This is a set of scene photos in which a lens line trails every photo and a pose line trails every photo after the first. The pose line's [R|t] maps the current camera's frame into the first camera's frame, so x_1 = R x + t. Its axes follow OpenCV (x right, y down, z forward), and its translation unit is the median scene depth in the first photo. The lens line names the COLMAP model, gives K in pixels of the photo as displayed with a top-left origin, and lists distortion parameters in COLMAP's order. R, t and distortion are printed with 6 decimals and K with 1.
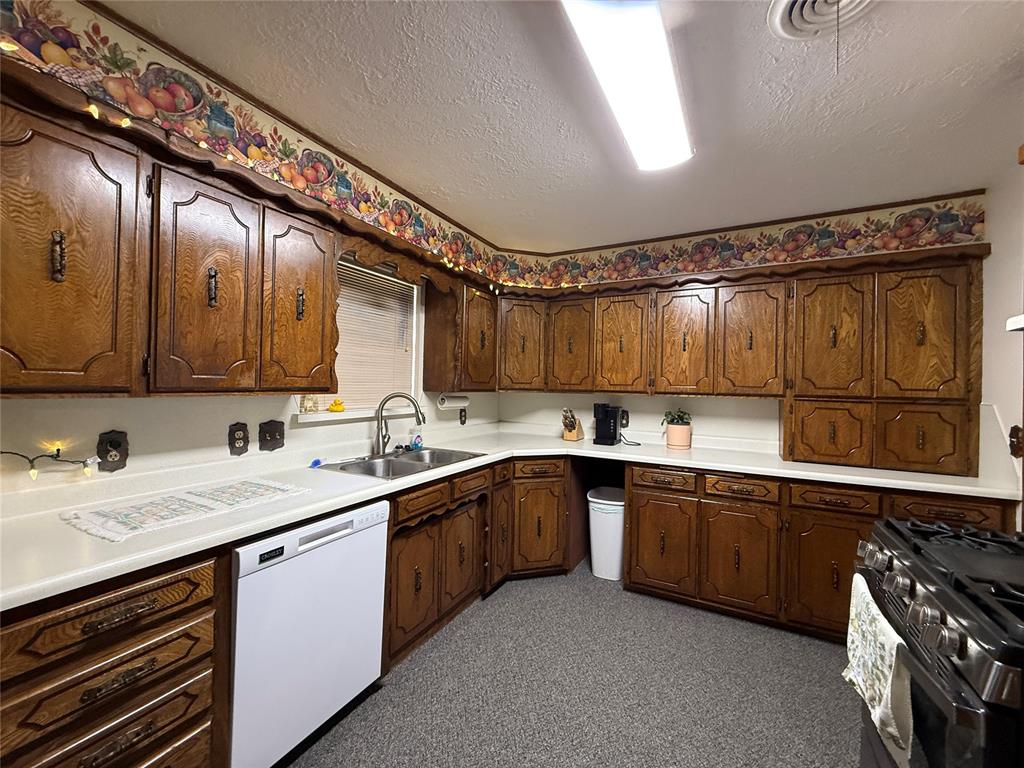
lens RADIAL K [[405.3, 0, 507.6], [0, 405.3, 384.1], [0, 0, 1]] dist [0.001480, -0.000425]
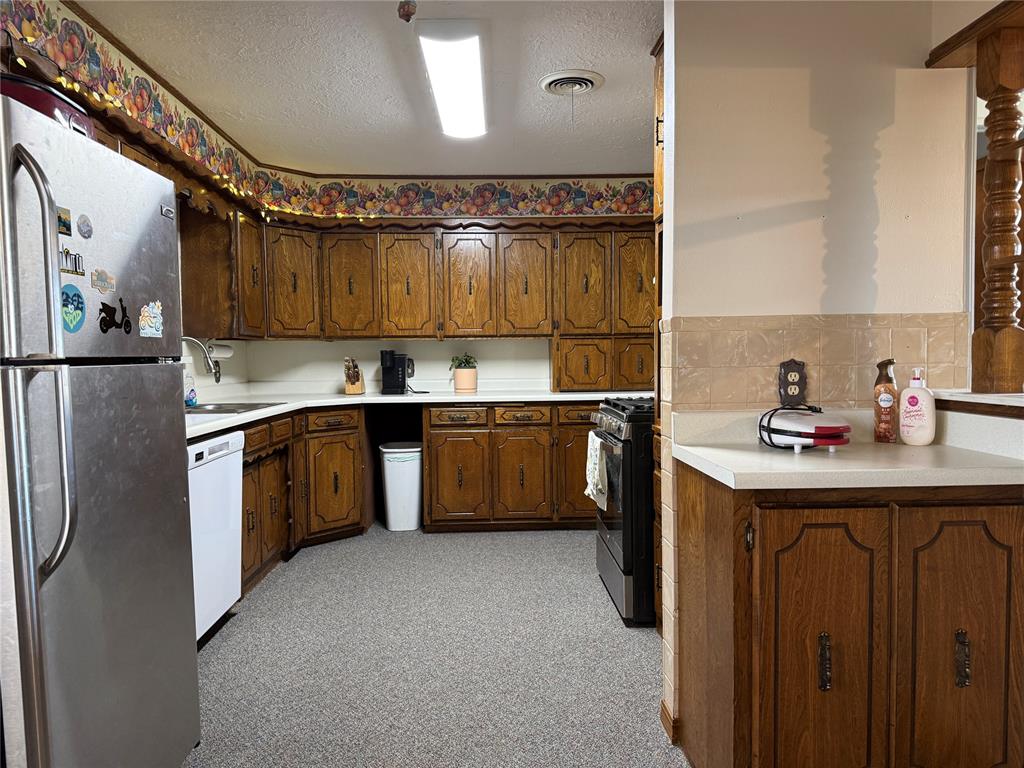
lens RADIAL K [[719.1, 0, 514.8], [0, 719.1, 394.3], [0, 0, 1]] dist [0.040417, -0.055330]
pose [[0.857249, -0.054271, 0.512034, -0.416476], [0.025718, 0.997702, 0.062691, 0.060466], [-0.514260, -0.040573, 0.856674, -0.628787]]
